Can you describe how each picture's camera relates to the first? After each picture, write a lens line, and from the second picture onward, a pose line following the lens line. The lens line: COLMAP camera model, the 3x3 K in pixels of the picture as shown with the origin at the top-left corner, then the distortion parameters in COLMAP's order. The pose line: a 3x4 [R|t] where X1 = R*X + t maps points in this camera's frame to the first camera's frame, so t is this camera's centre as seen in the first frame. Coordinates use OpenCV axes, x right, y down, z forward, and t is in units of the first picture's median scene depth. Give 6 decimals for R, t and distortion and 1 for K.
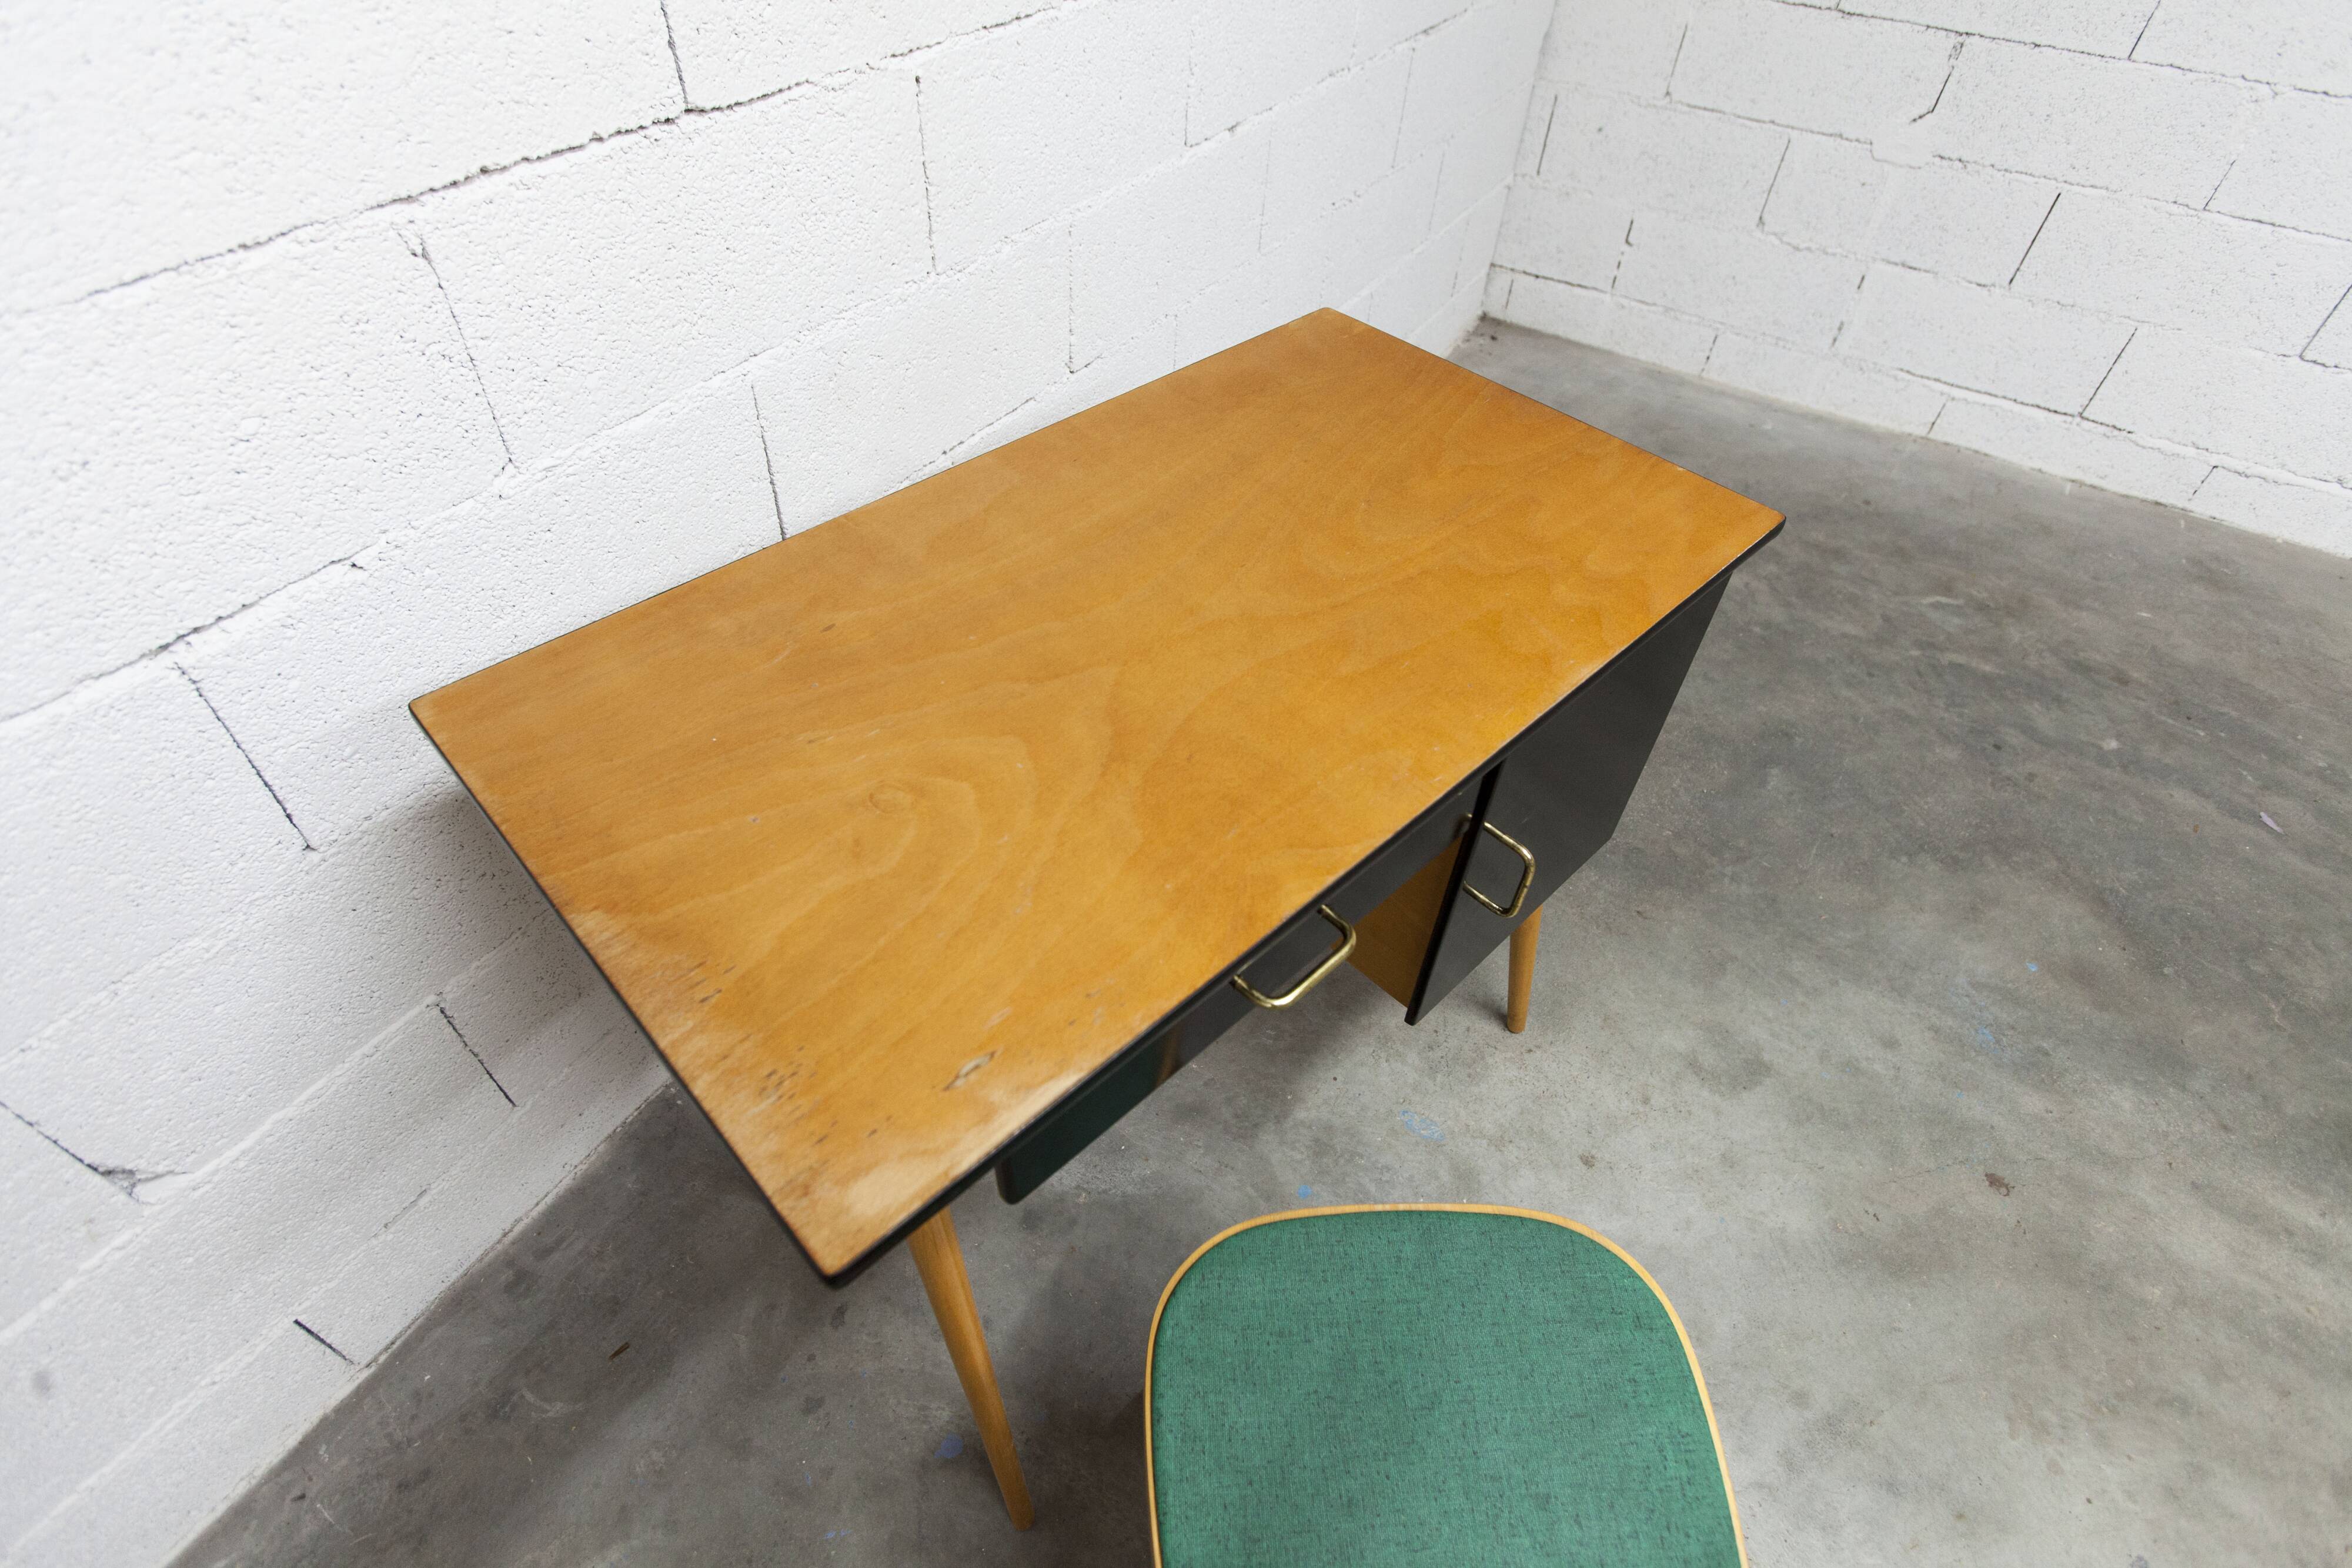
lens RADIAL K [[1154.9, 0, 1169.4], [0, 1154.9, 793.2], [0, 0, 1]] dist [-0.012686, 0.008769]
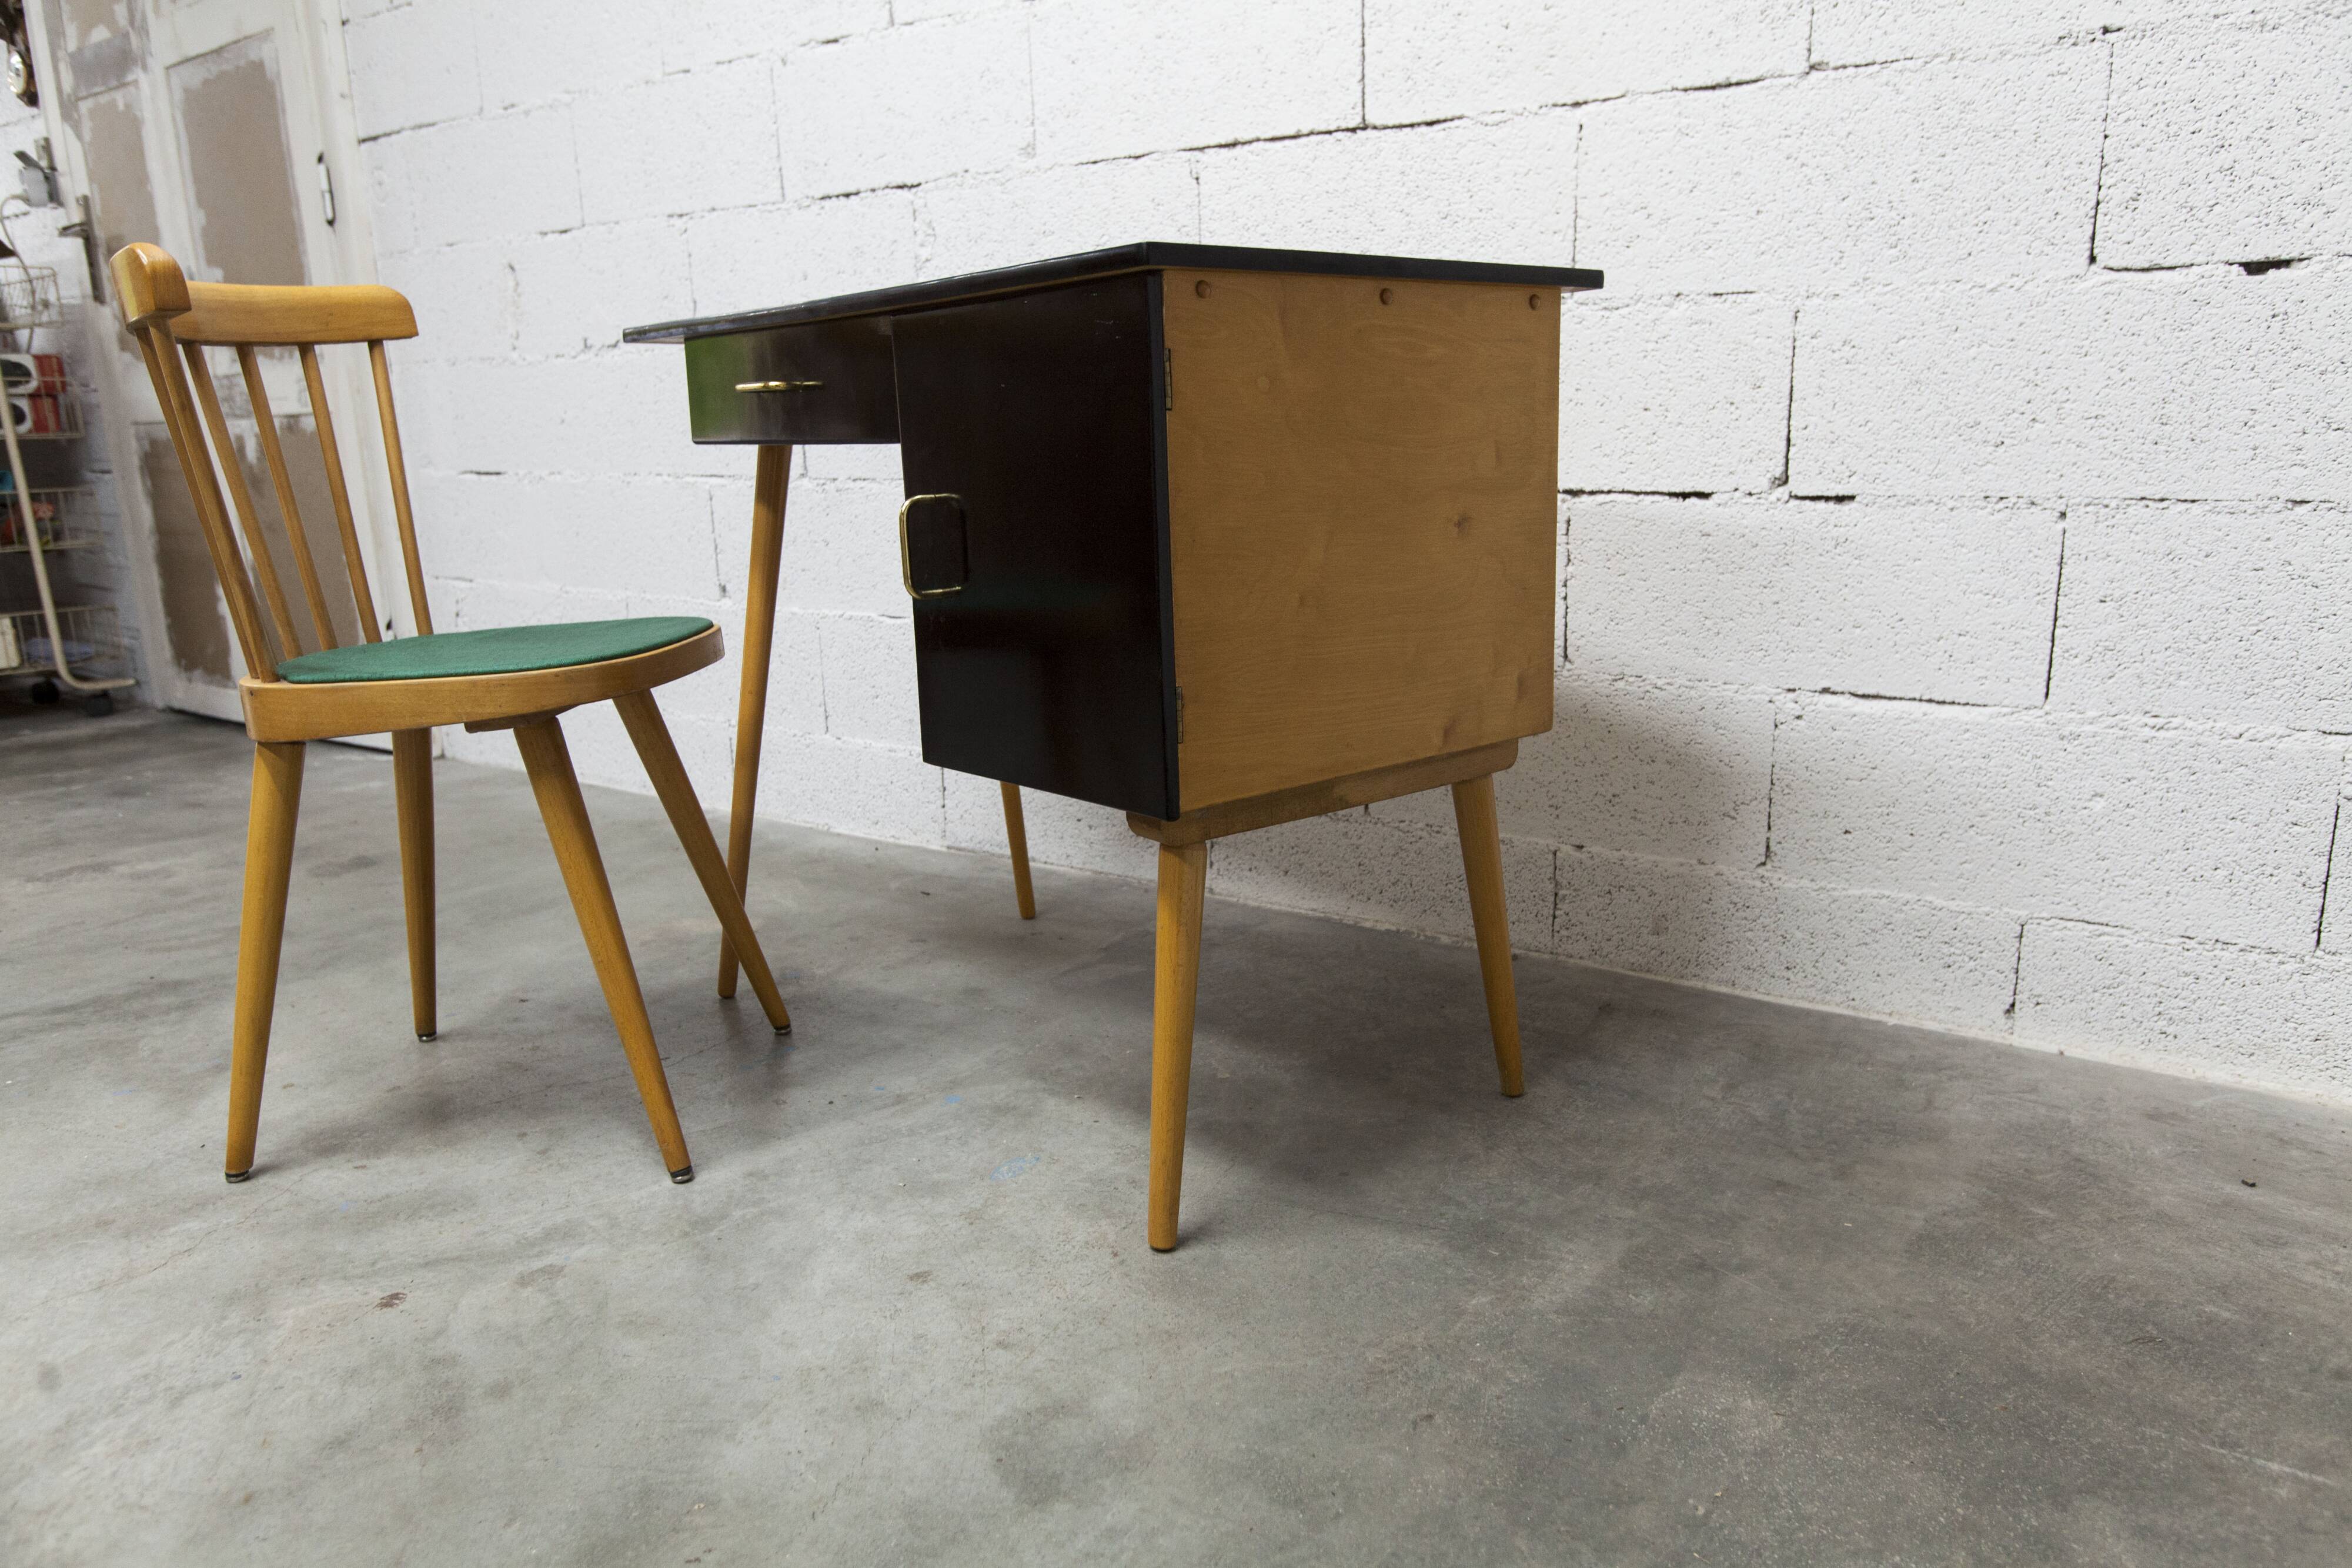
lens RADIAL K [[1619.5, 0, 1180.6], [0, 1619.5, 800.5], [0, 0, 1]] dist [0.003271, 0.000348]
pose [[-0.060038, 0.194512, -0.979061, 1.253537], [-0.709059, 0.682055, 0.178986, -0.140594], [0.702589, 0.704958, 0.096971, 0.859010]]
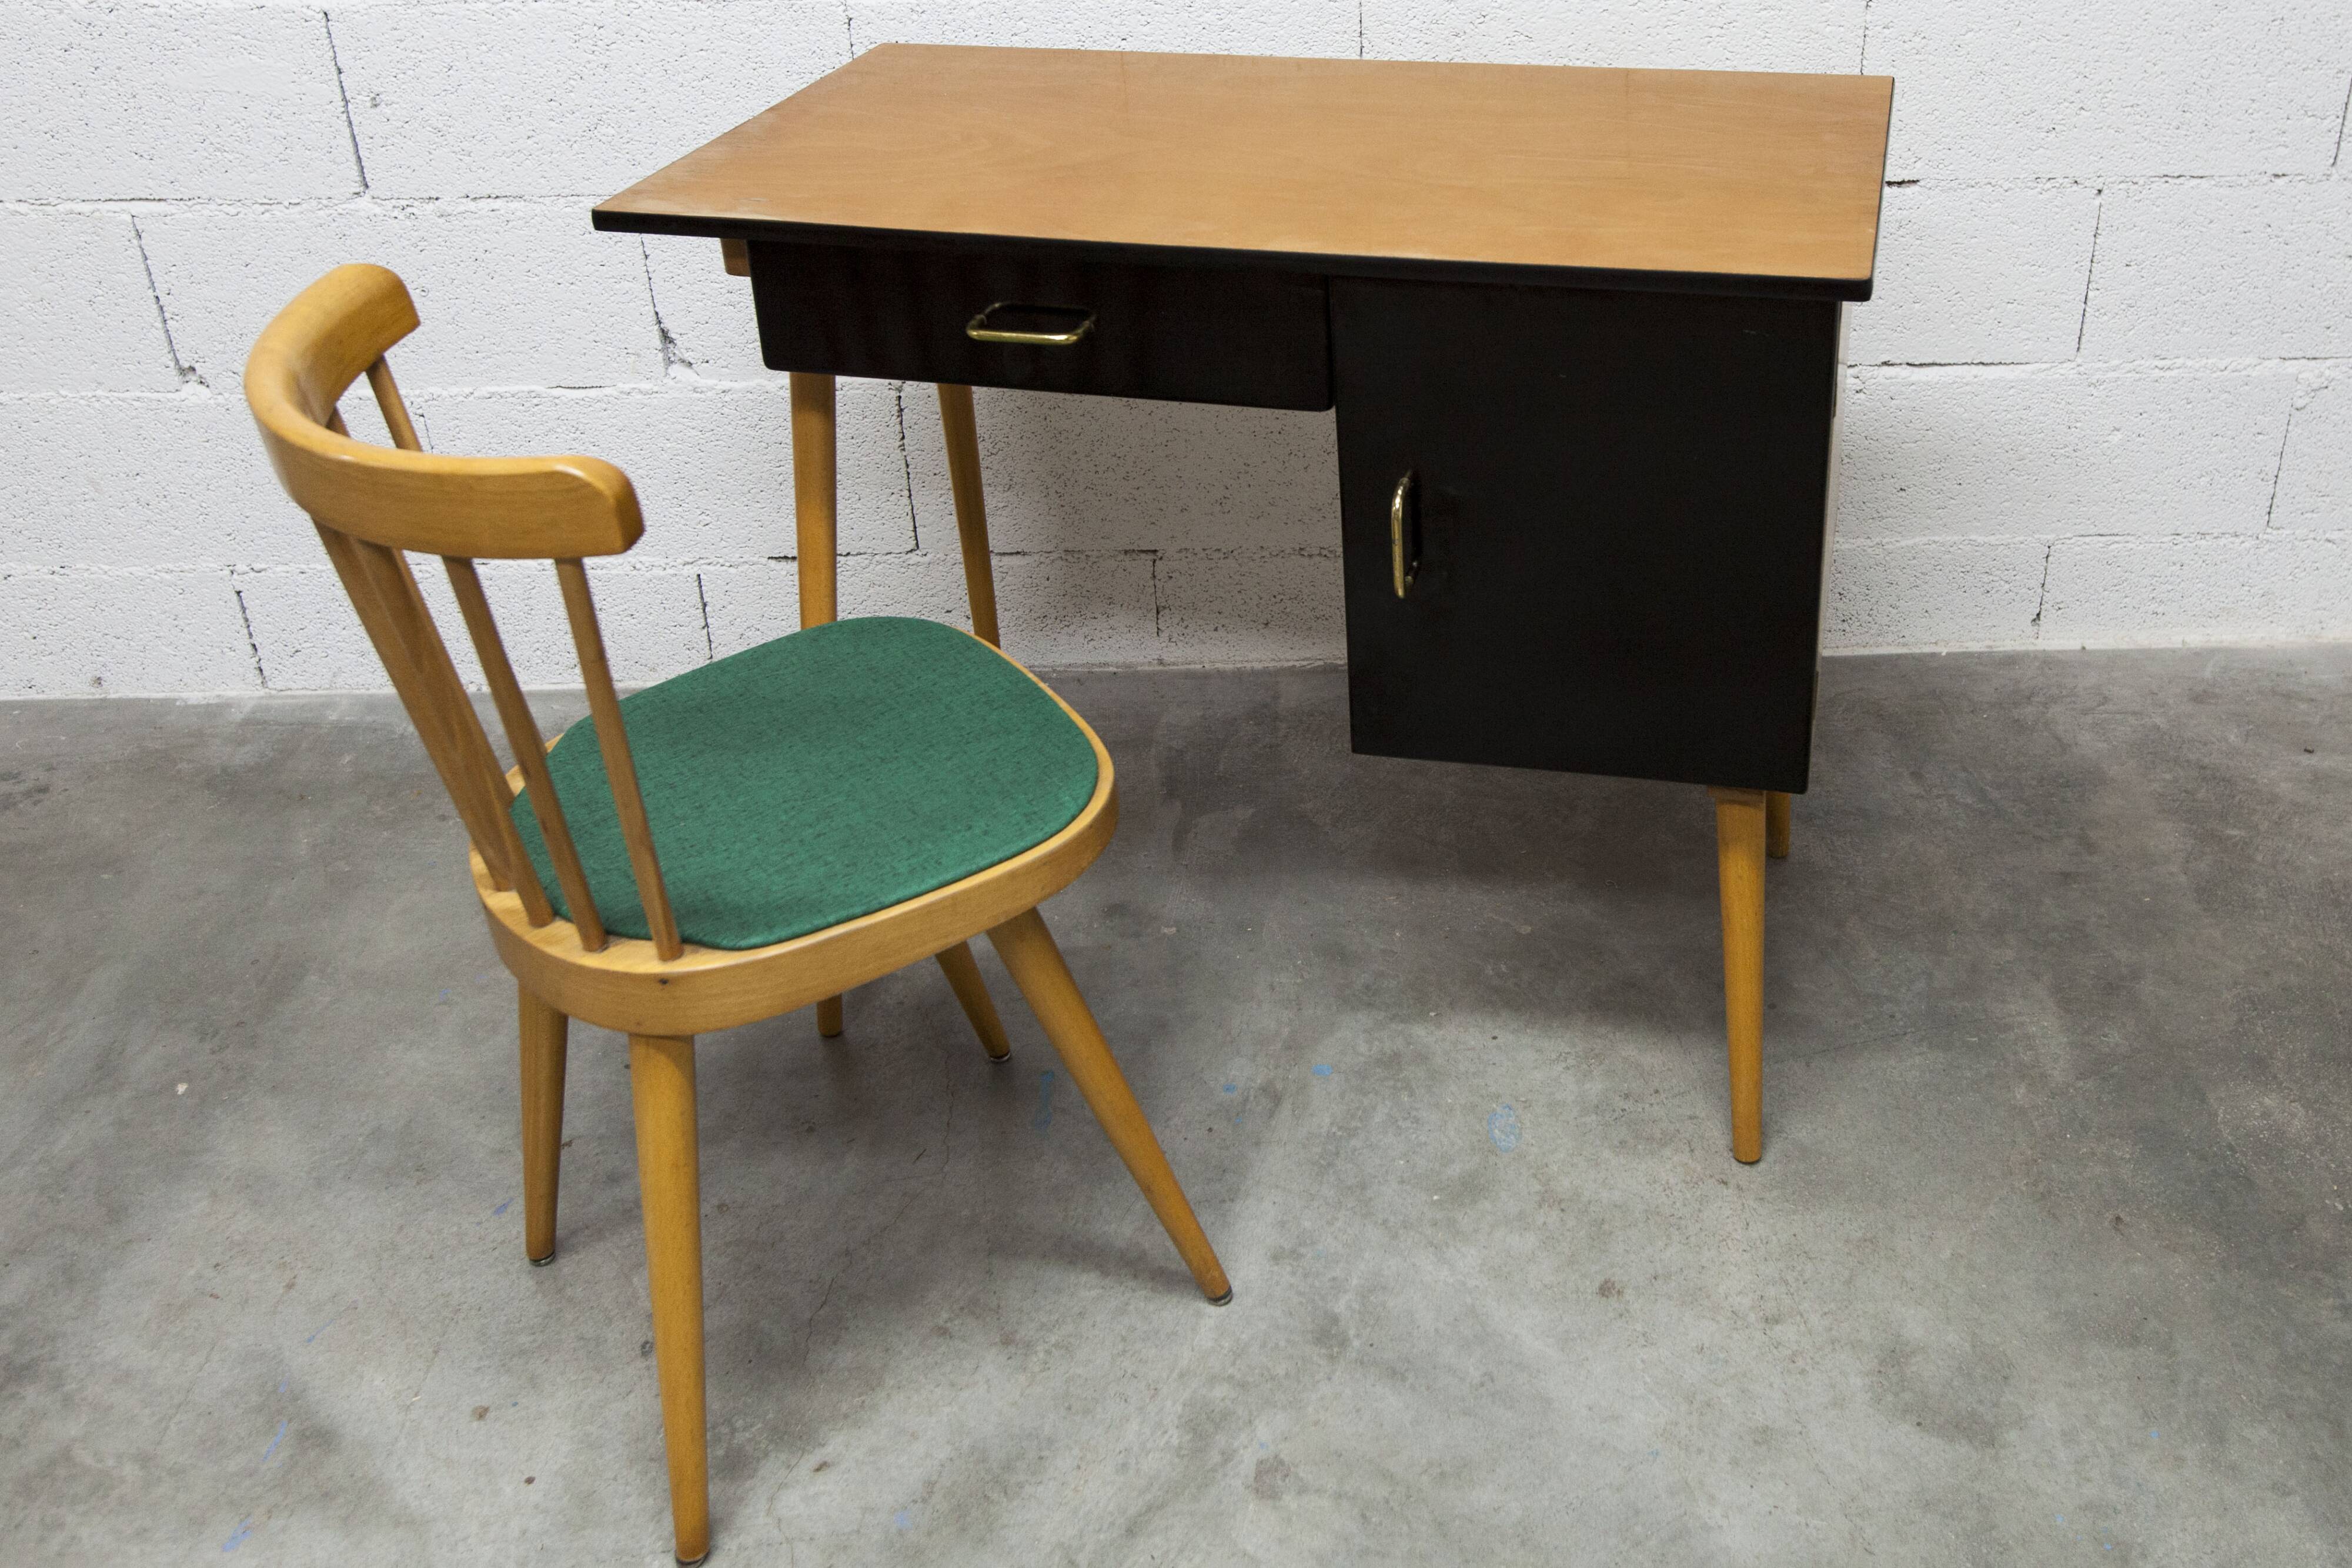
lens RADIAL K [[2216.3, 0, 1412.0], [0, 2216.3, 606.4], [0, 0, 1]] dist [-0.000037, 0.000000]
pose [[0.560769, 0.353335, -0.748794, 1.134590], [-0.577918, 0.814659, -0.048386, 0.138626], [0.592915, 0.459875, 0.661034, -0.053405]]
